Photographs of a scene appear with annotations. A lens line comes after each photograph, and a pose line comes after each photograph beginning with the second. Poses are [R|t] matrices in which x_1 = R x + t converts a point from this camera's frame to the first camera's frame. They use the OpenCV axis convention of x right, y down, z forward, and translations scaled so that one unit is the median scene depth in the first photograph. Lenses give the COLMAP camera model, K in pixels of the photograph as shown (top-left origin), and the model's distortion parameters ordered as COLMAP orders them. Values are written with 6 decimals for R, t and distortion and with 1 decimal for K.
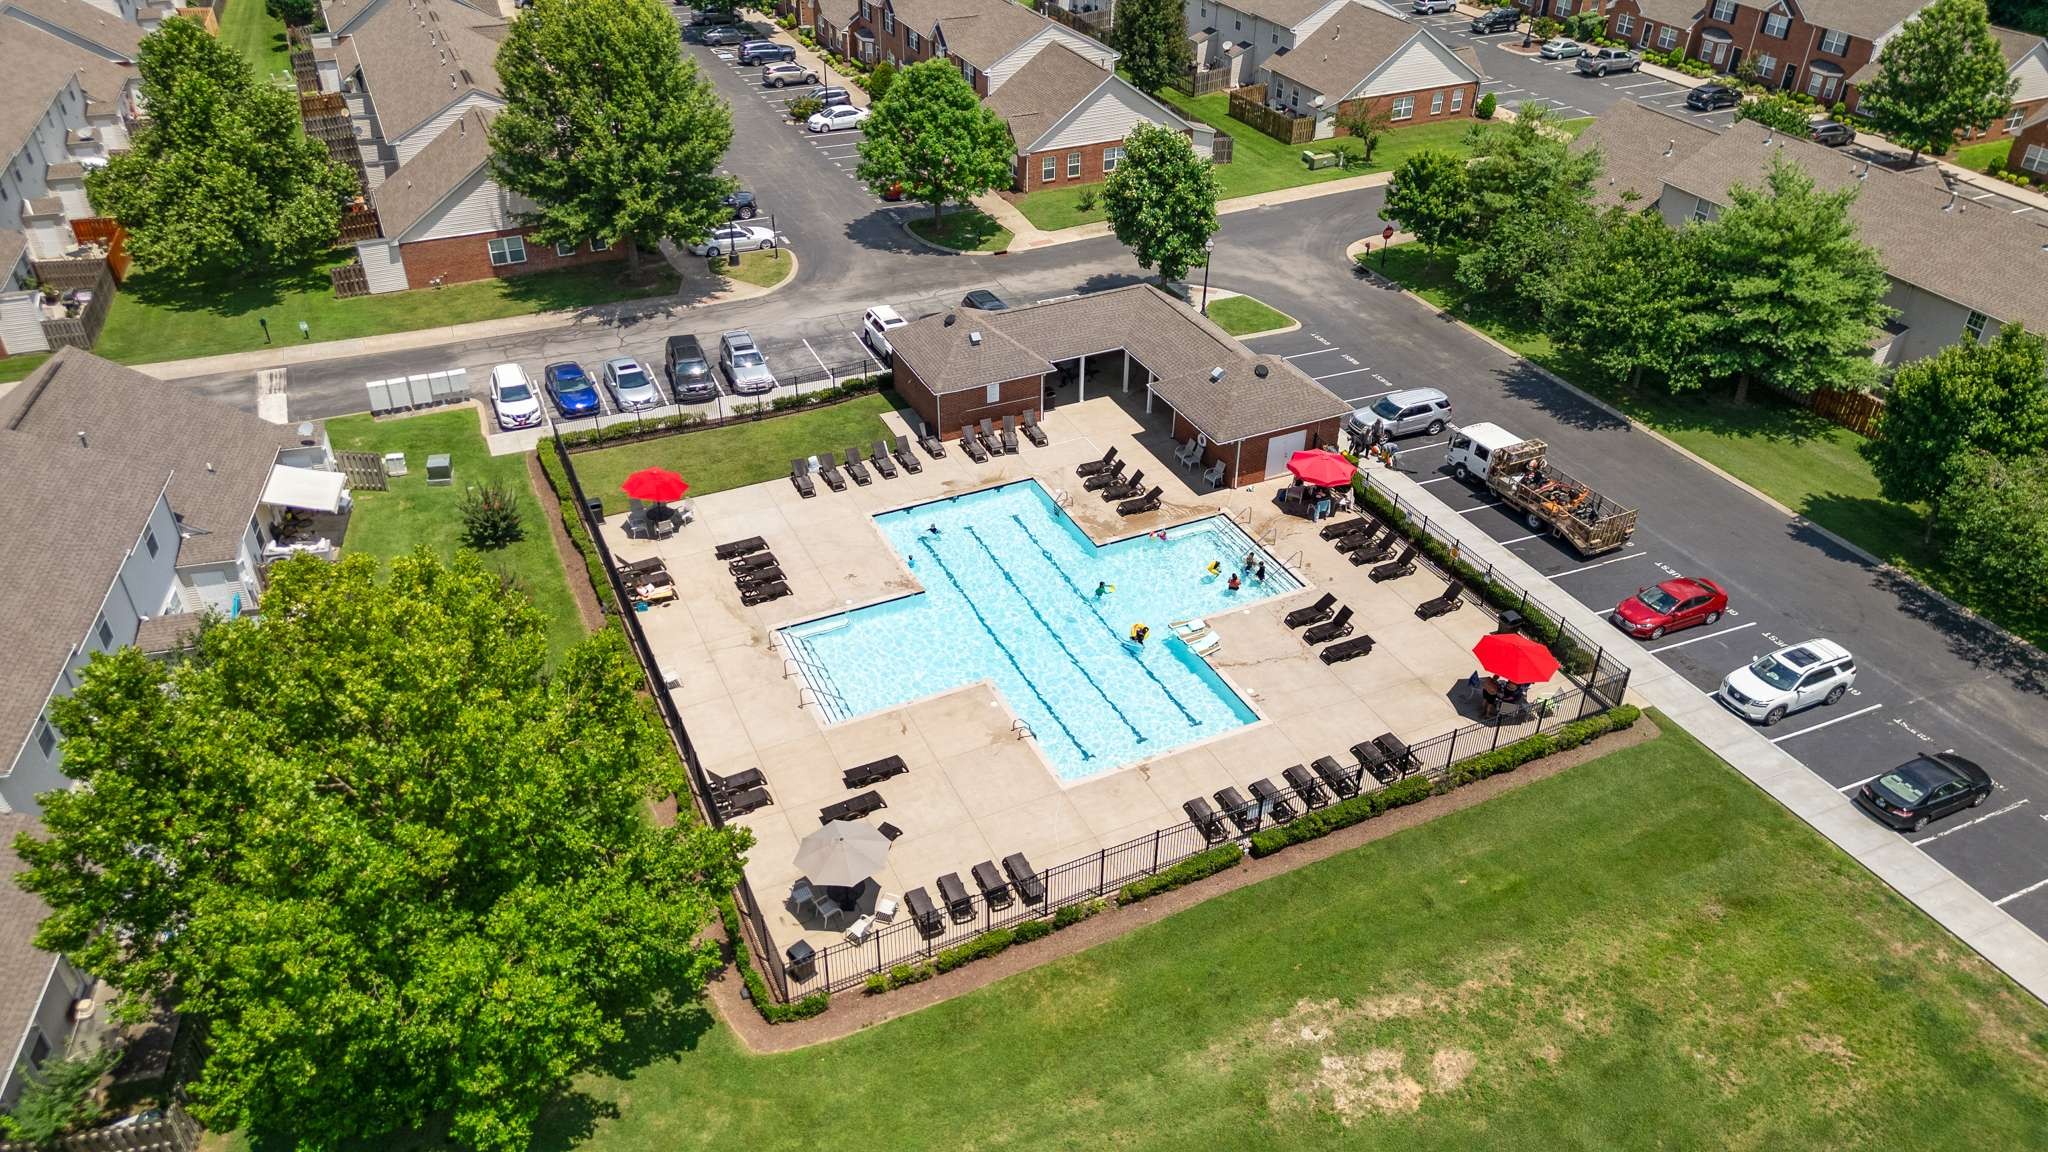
lens RADIAL K [[1436.5, 0, 1024.0], [0, 1436.5, 576.0], [0, 0, 1]] dist [0.082708, -0.089694]
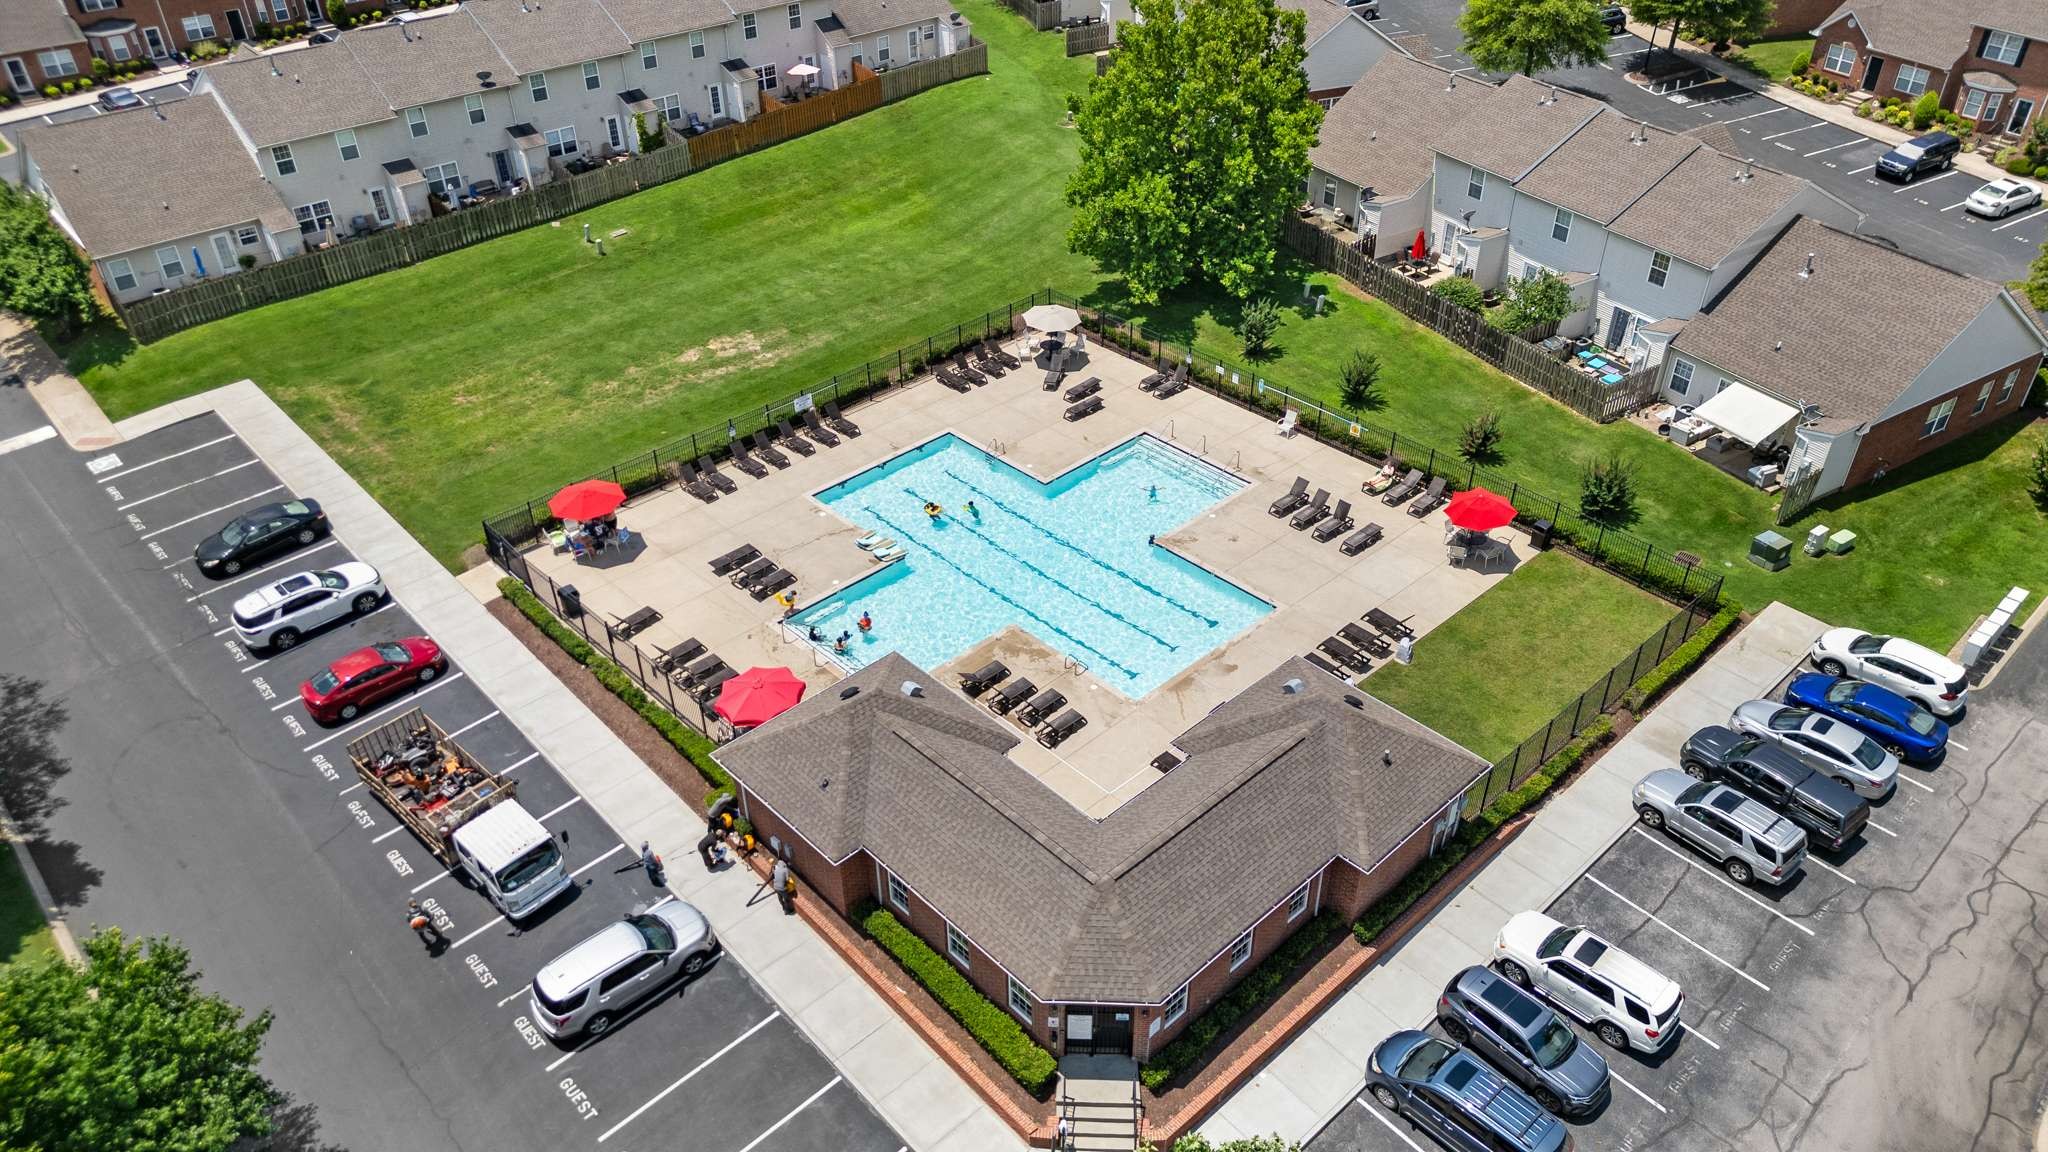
lens RADIAL K [[1436.5, 0, 1024.0], [0, 1436.5, 576.0], [0, 0, 1]] dist [0.082708, -0.089694]
pose [[-0.950287, 0.181865, -0.252746, 0.312994], [-0.174745, 0.360347, 0.916305, -1.006922], [0.257720, 0.914918, -0.310653, 1.493493]]
